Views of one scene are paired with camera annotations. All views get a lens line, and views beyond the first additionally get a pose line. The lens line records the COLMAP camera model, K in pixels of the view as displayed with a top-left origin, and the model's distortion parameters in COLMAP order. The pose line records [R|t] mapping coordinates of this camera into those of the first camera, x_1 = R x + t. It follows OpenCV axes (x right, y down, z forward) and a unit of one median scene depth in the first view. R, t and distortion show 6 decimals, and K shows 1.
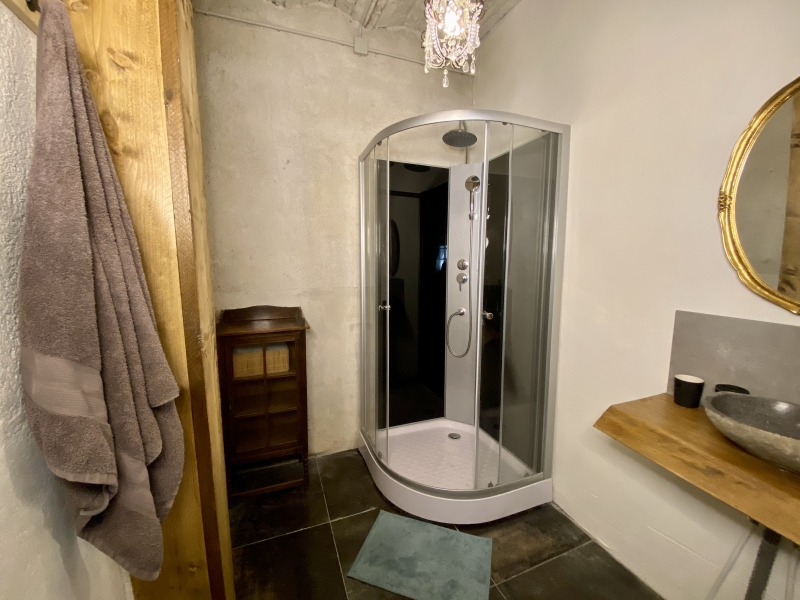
lens RADIAL K [[327.9, 0, 400.0], [0, 327.9, 300.0], [0, 0, 1]] dist [-0.041010, -0.000060]
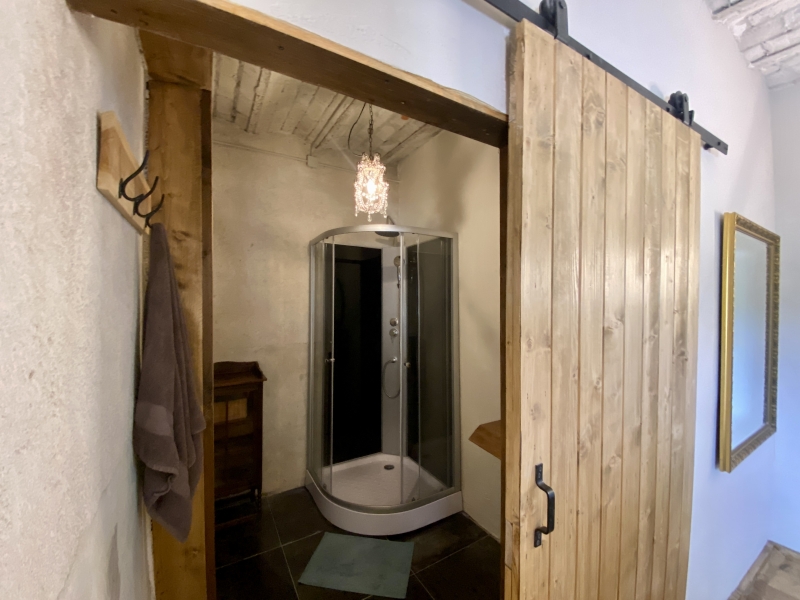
lens RADIAL K [[326.5, 0, 404.0], [0, 326.5, 298.4], [0, 0, 1]] dist [-0.013677, -0.000301]
pose [[0.984807, 0.000749, 0.173649, 0.016832], [0.022438, 0.991059, -0.131526, -0.042603], [-0.172195, 0.133424, 0.975985, -0.306639]]
